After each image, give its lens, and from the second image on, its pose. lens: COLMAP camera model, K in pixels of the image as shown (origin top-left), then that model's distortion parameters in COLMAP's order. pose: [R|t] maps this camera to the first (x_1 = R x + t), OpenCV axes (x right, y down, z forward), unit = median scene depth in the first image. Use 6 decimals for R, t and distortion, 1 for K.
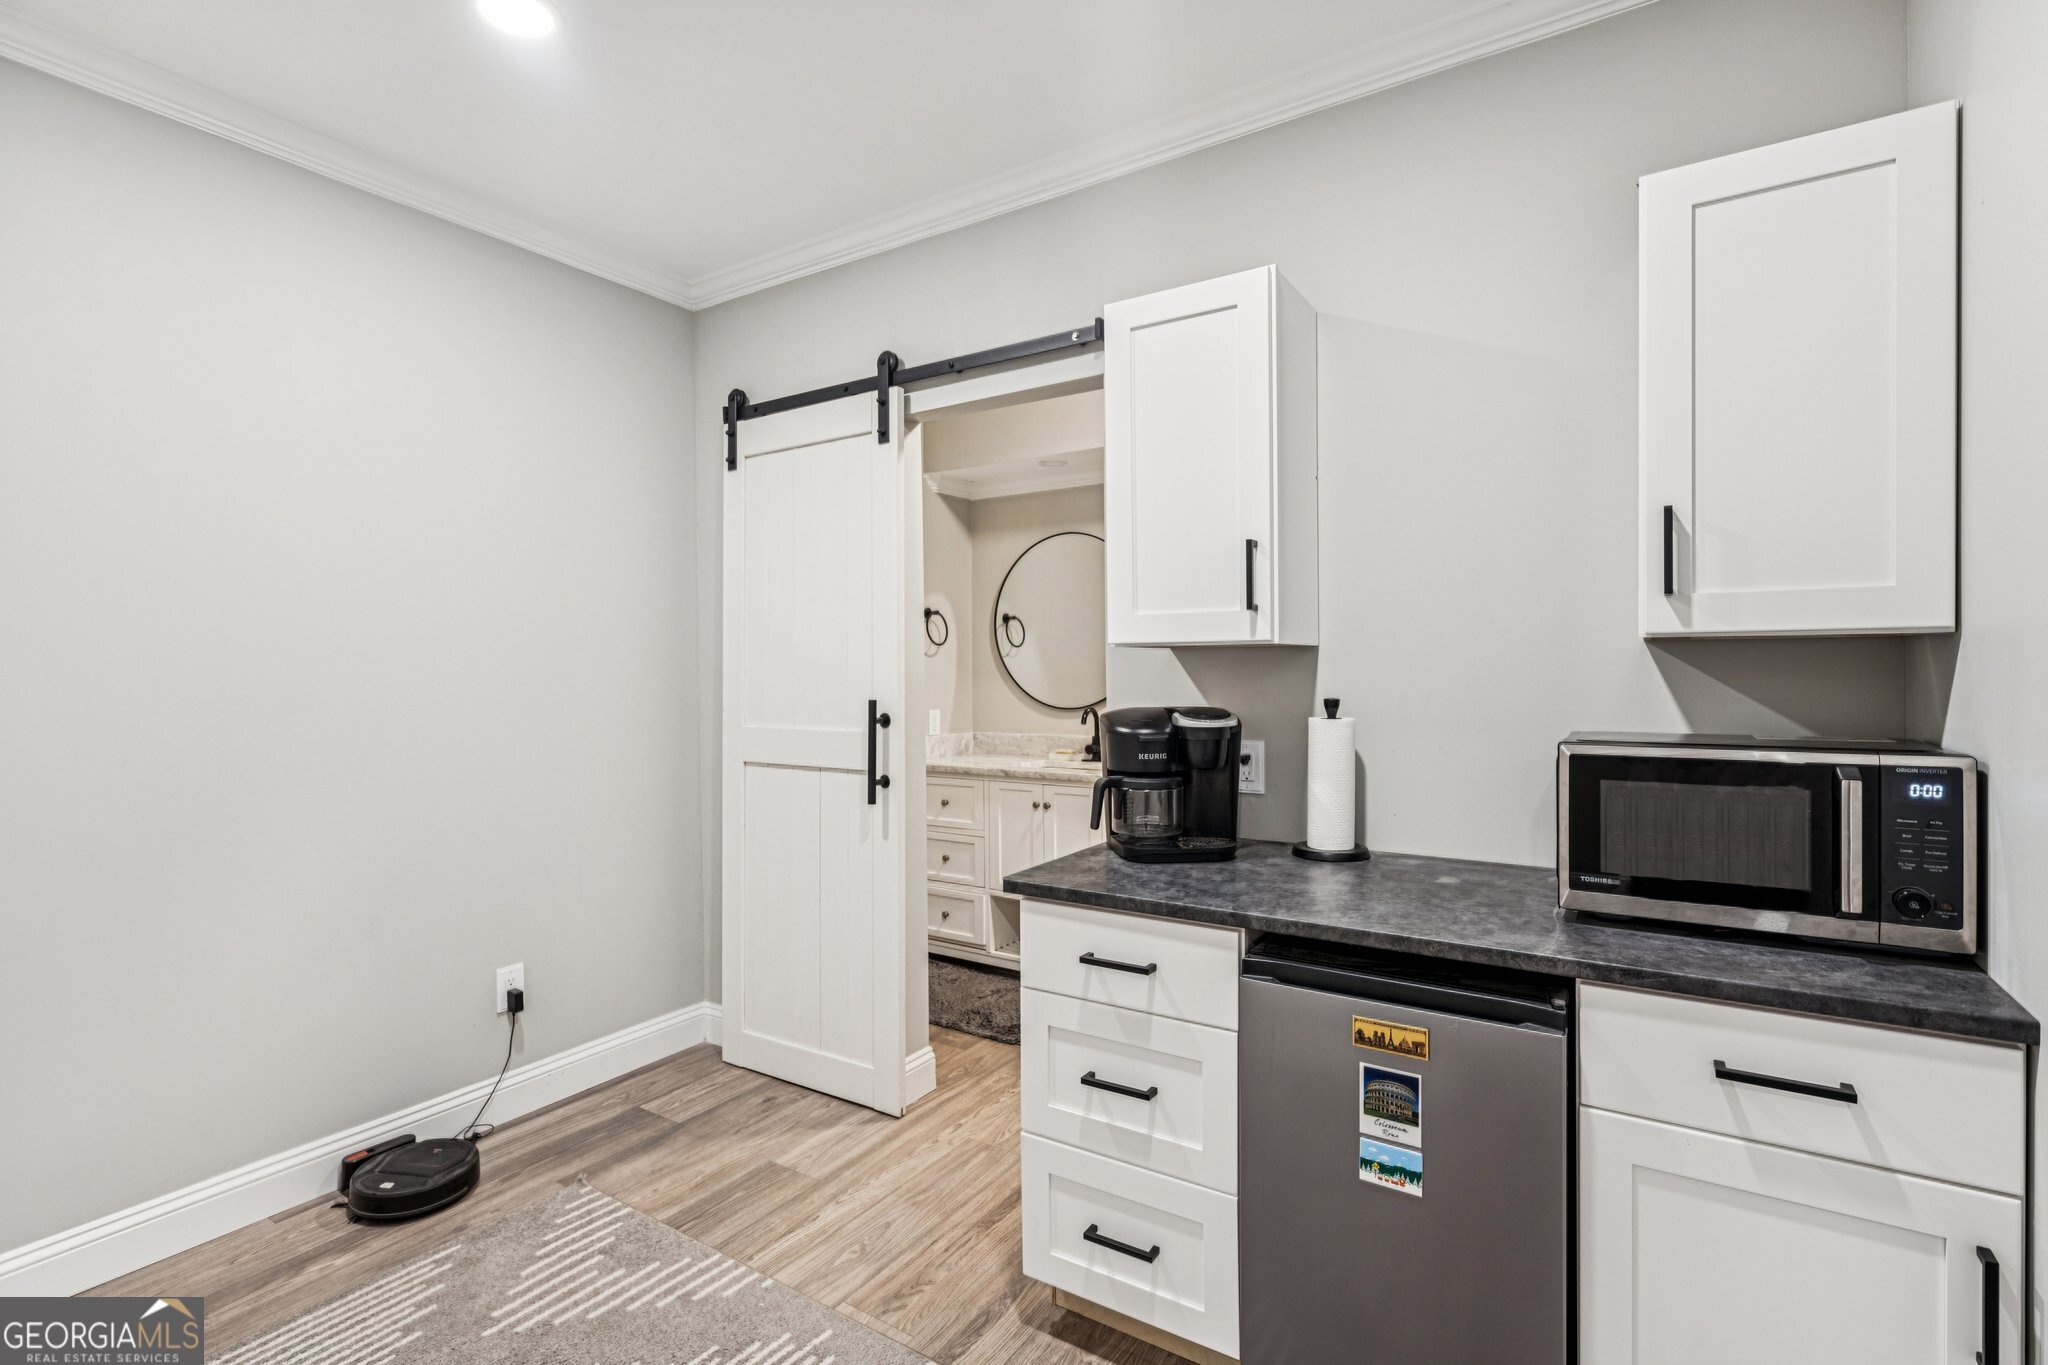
lens RADIAL K [[954.5, 0, 1013.6], [0, 954.5, 670.8], [0, 0, 1]] dist [-0.001192, 0.000225]
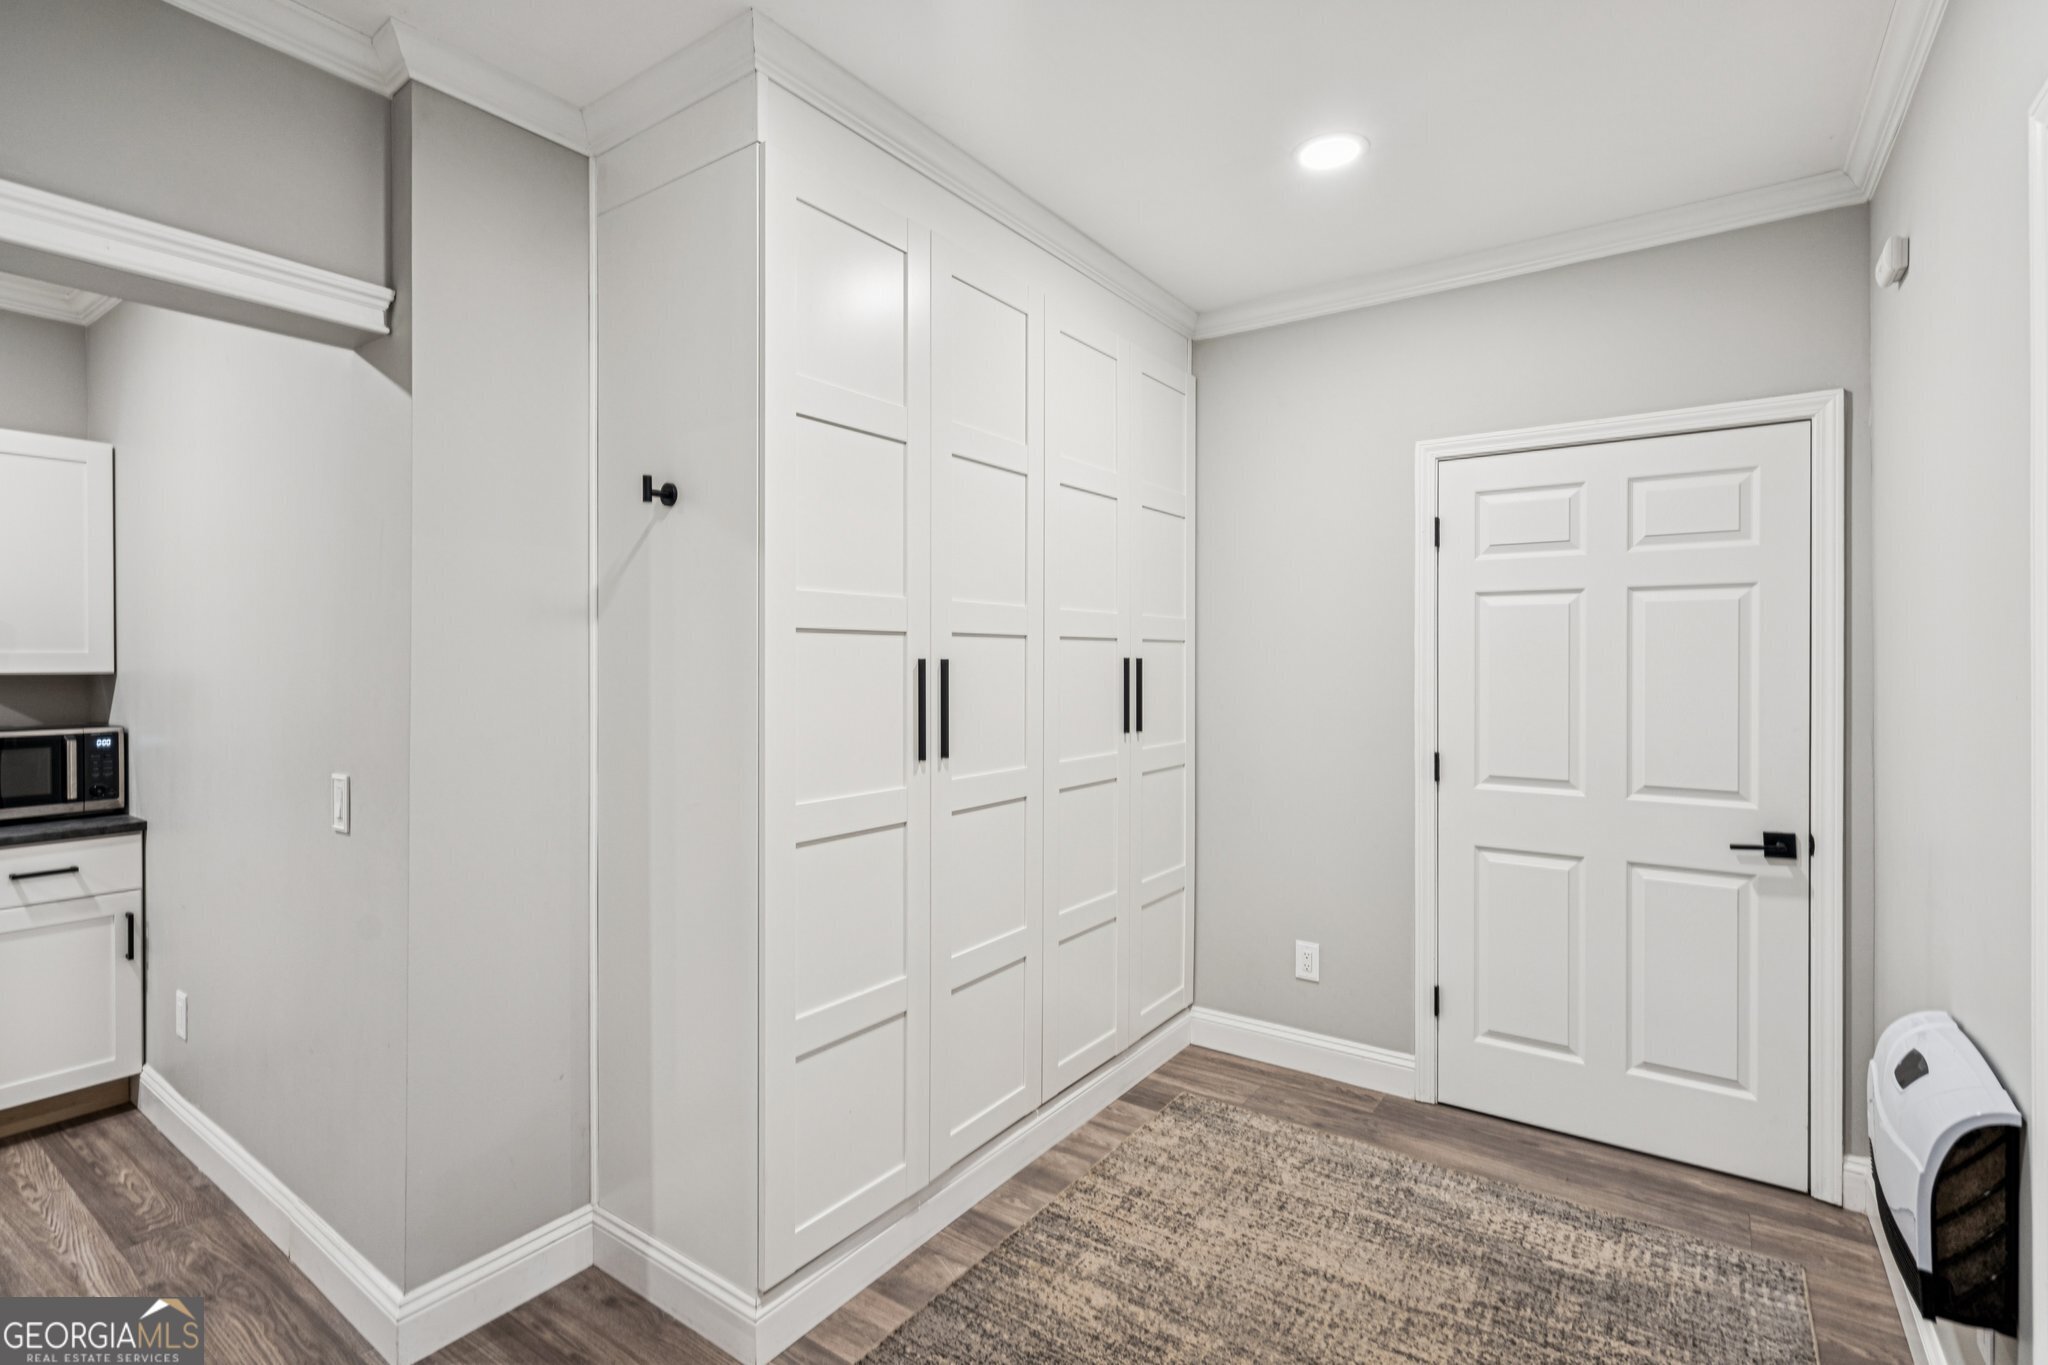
lens RADIAL K [[954.5, 0, 1006.4], [0, 954.5, 666.4], [0, 0, 1]] dist [-0.001192, 0.000225]
pose [[0.039072, -0.014110, 0.999137, -1.340183], [-0.002113, 0.999897, 0.014203, -0.103876], [-0.999234, -0.002666, 0.039038, -1.354447]]
